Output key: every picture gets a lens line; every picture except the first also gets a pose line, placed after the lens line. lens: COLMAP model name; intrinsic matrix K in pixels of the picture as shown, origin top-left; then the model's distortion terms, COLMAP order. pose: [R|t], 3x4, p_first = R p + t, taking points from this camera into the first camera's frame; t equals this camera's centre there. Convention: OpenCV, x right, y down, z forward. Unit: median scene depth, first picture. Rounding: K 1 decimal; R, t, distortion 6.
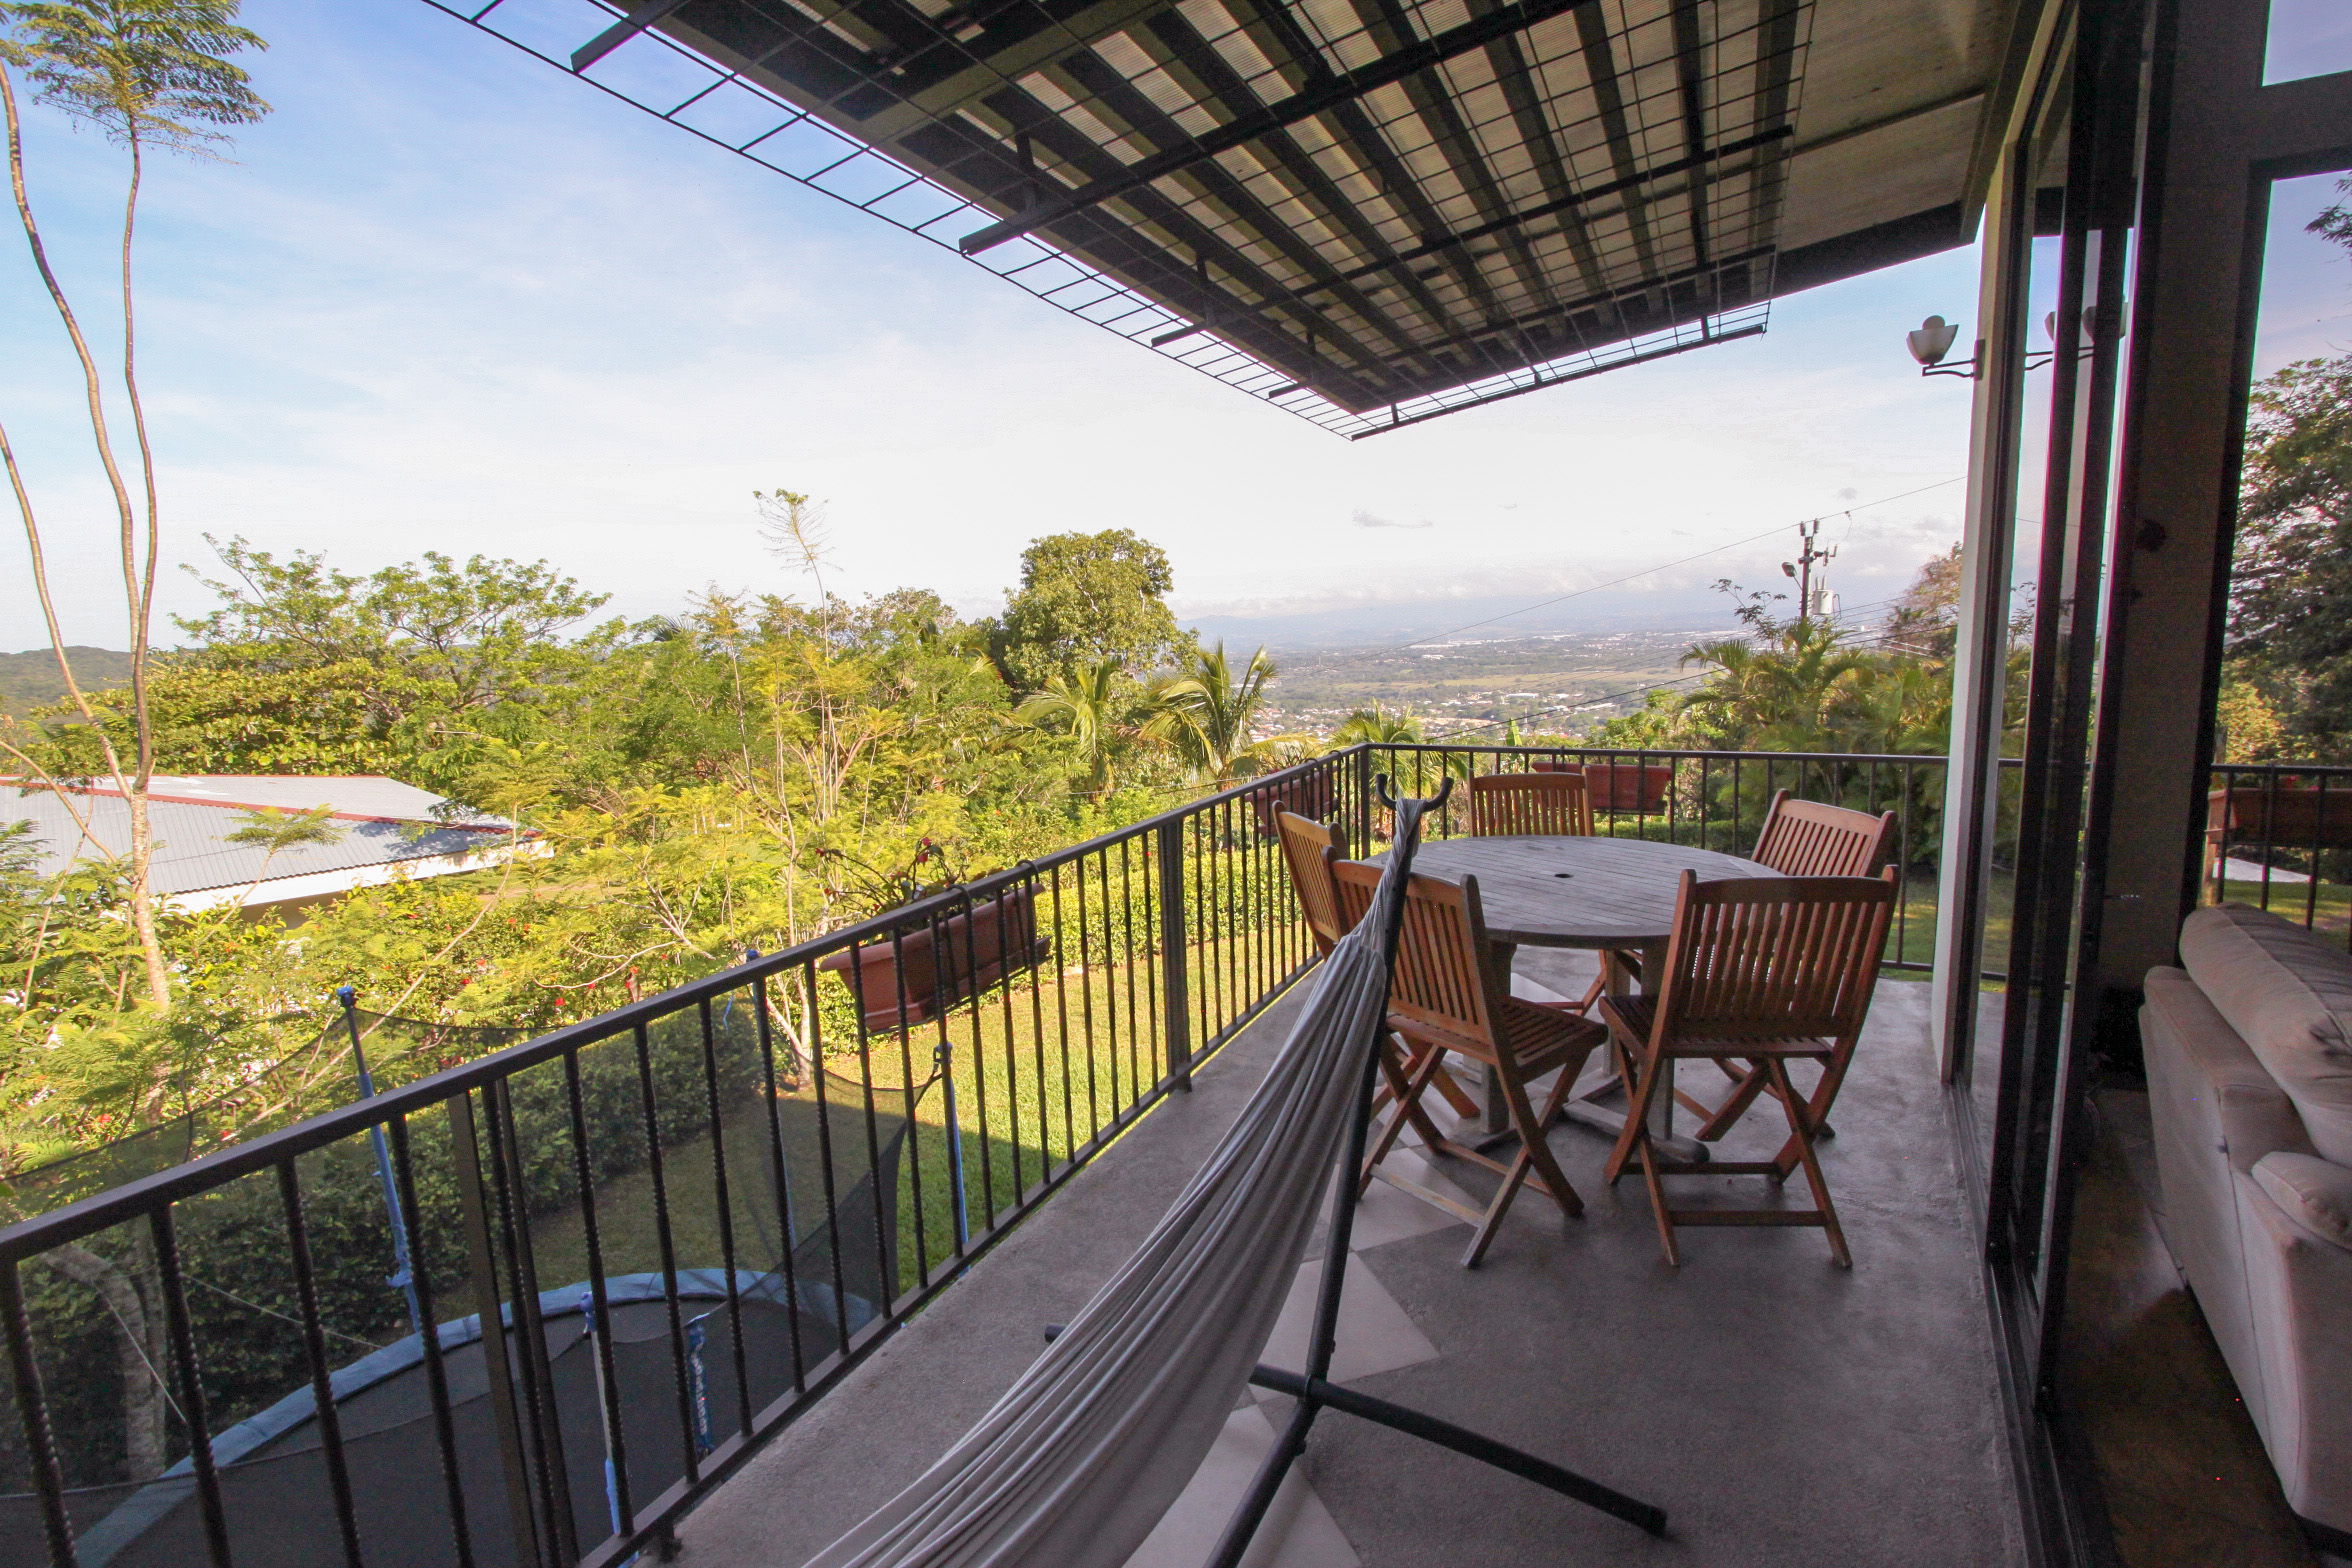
lens RADIAL K [[1109.0, 0, 1184.2], [0, 1109.0, 789.5], [0, 0, 1]] dist [-0.010453, -0.000154]
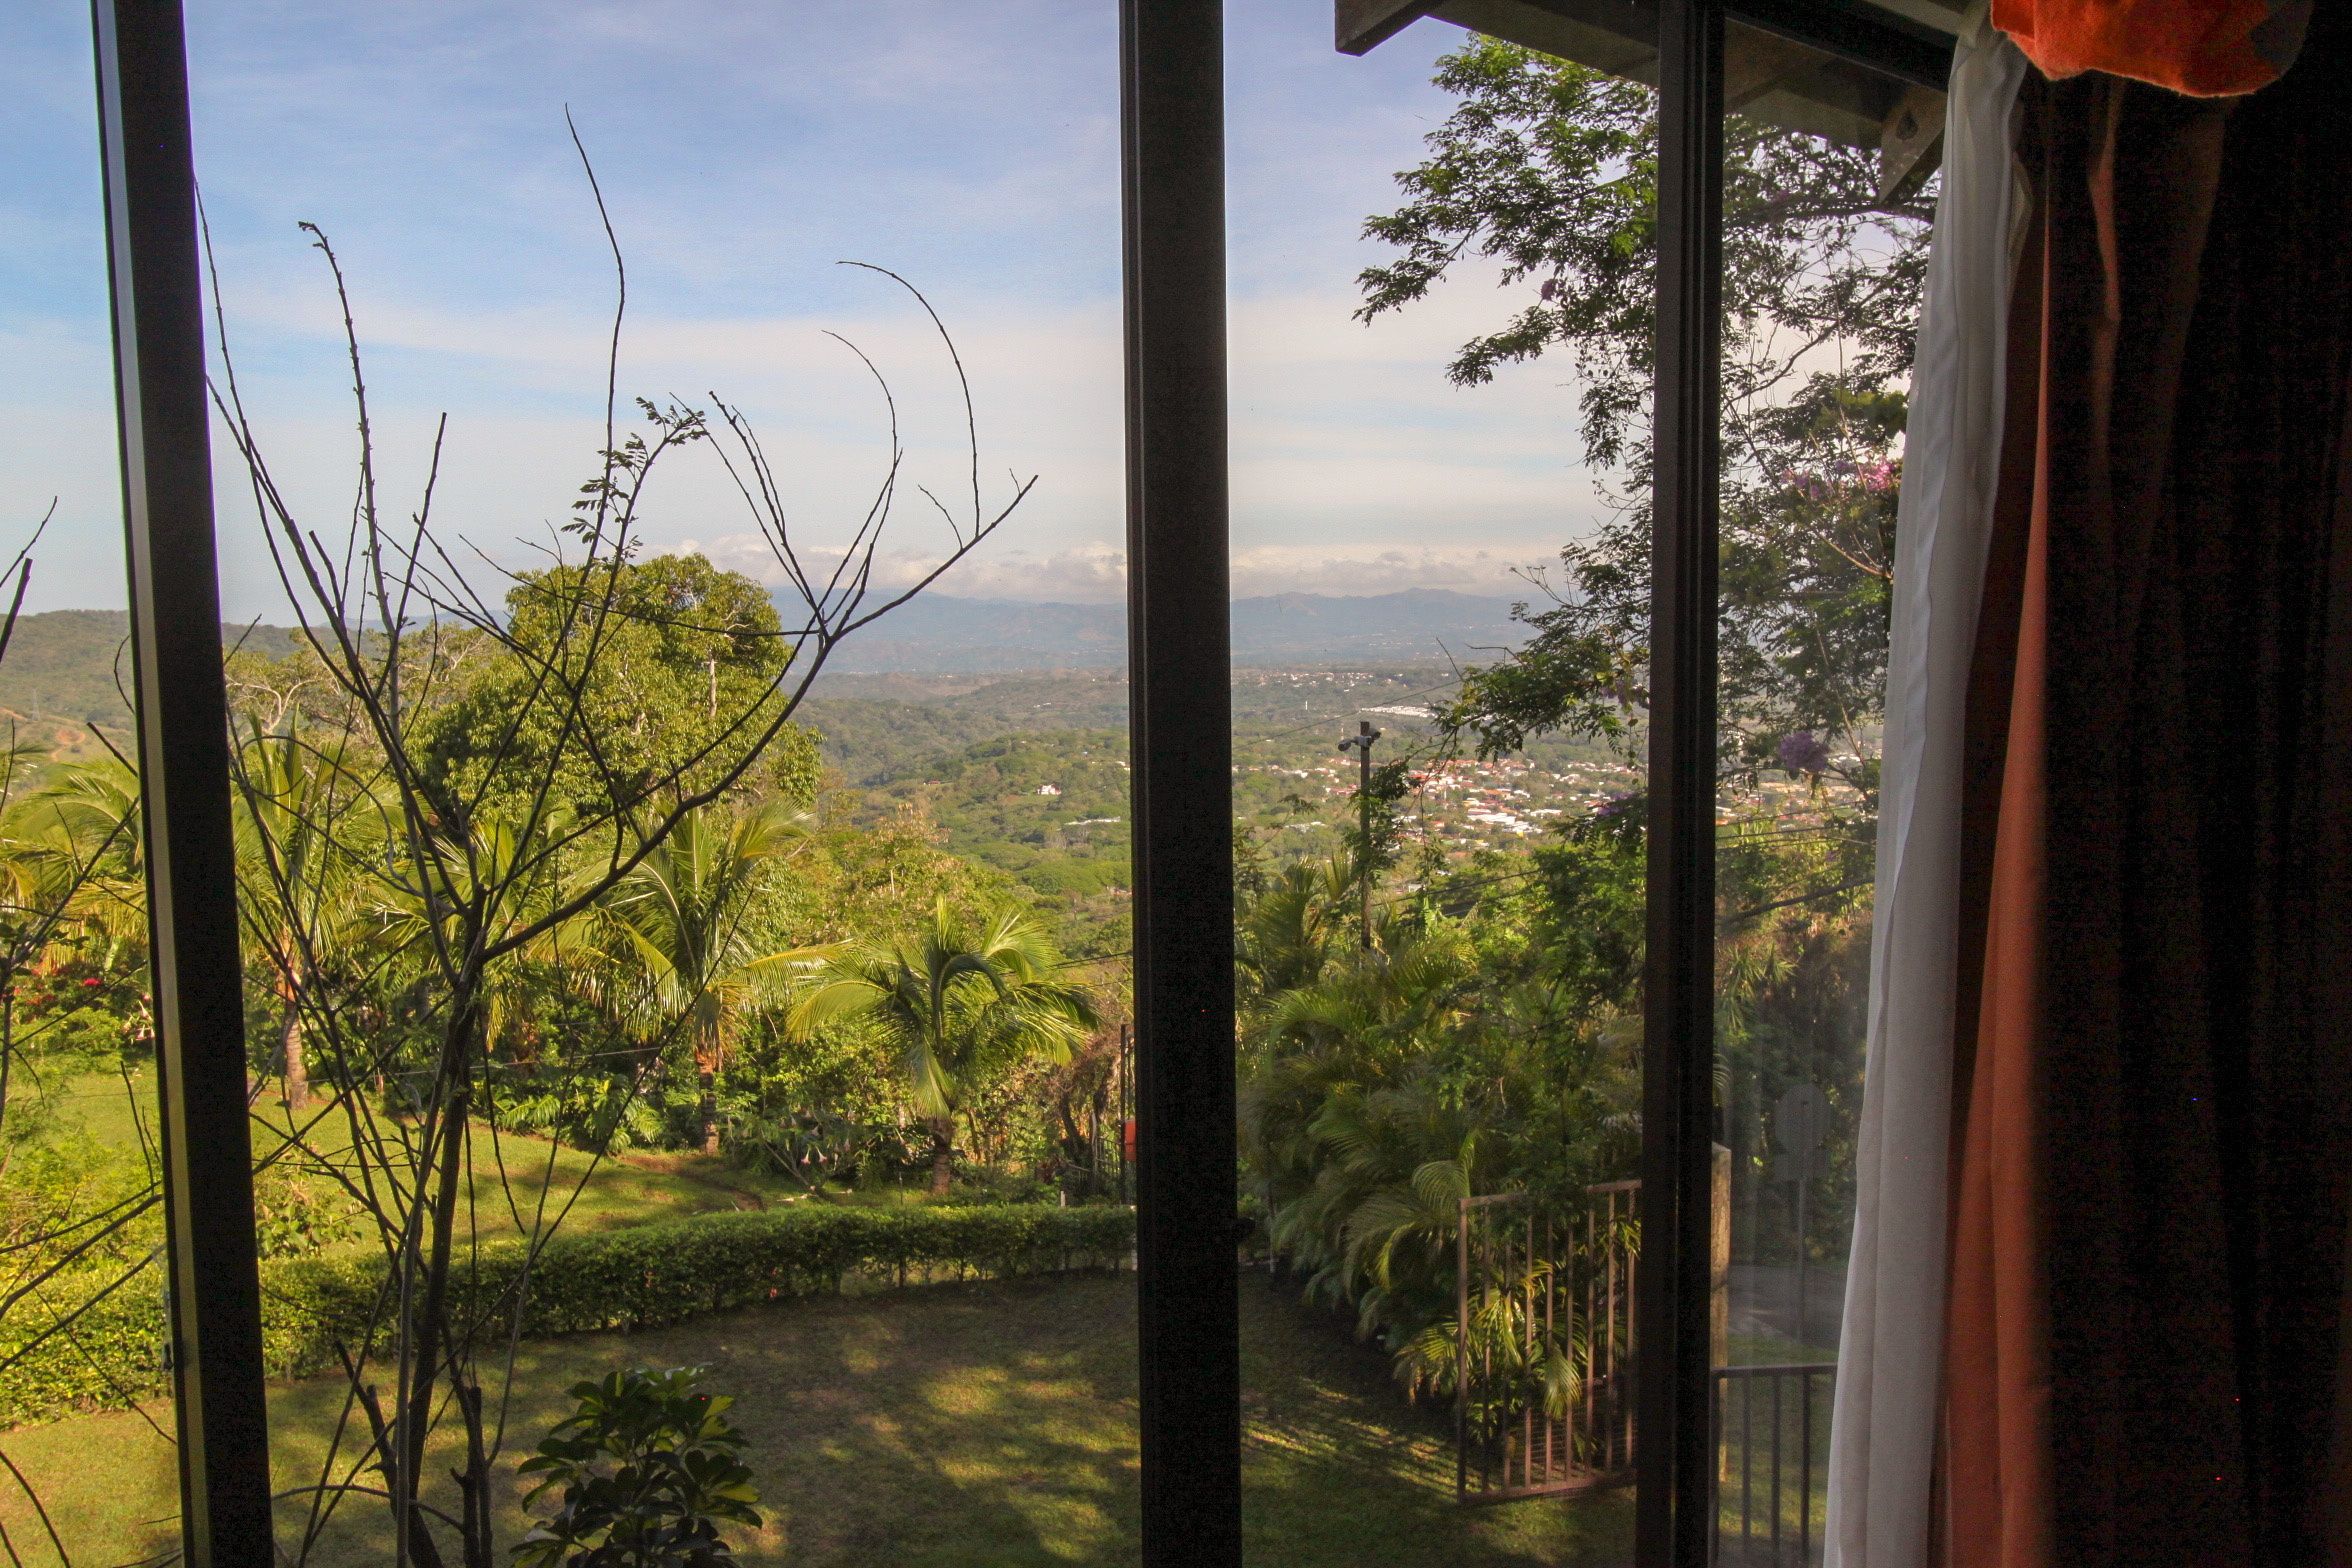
lens RADIAL K [[1982.9, 0, 1188.7], [0, 1982.9, 780.3], [0, 0, 1]] dist [0.015823, 0.011083]
pose [[0.993965, 0.030169, -0.105467, 0.328816], [-0.035798, 0.998011, -0.051894, -0.076325], [0.103692, 0.055356, 0.993068, 0.004653]]
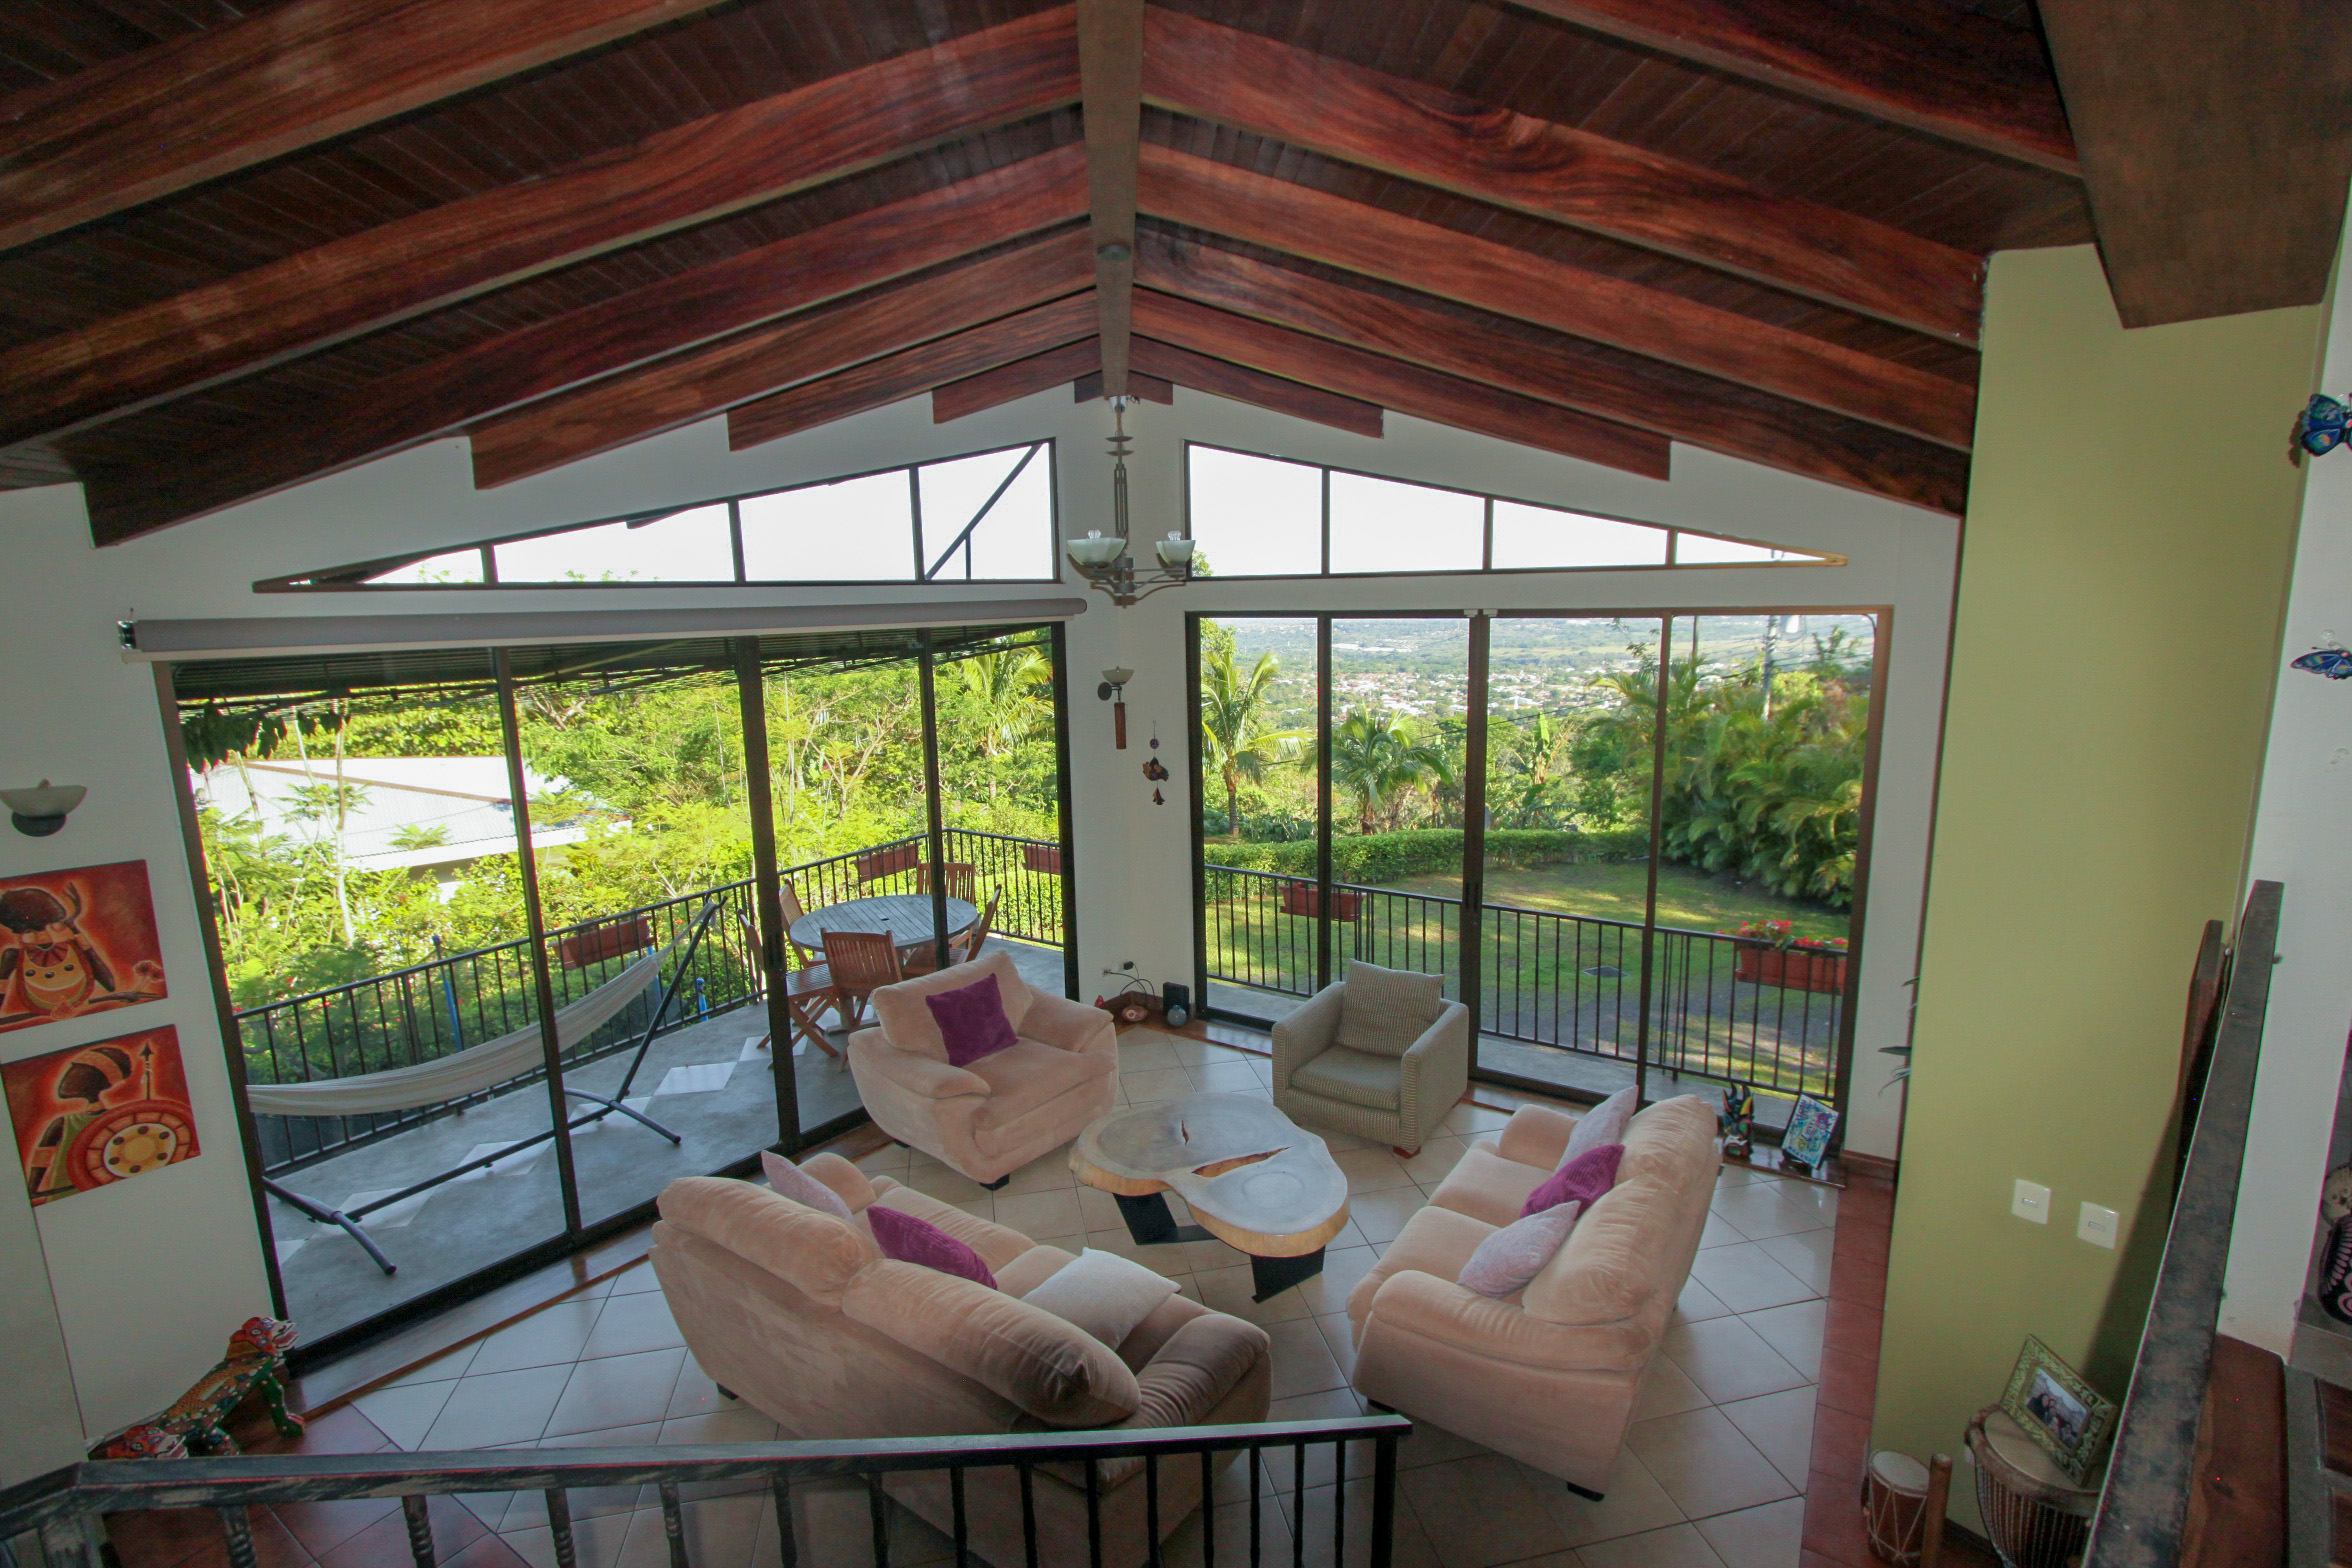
lens RADIAL K [[1109.0, 0, 1176.4], [0, 1109.0, 781.7], [0, 0, 1]] dist [-0.010453, -0.000154]
pose [[0.990940, 0.031739, -0.130503, 0.109230], [-0.027827, 0.999110, 0.031696, -0.027140], [0.131393, -0.027777, 0.990941, -0.098251]]
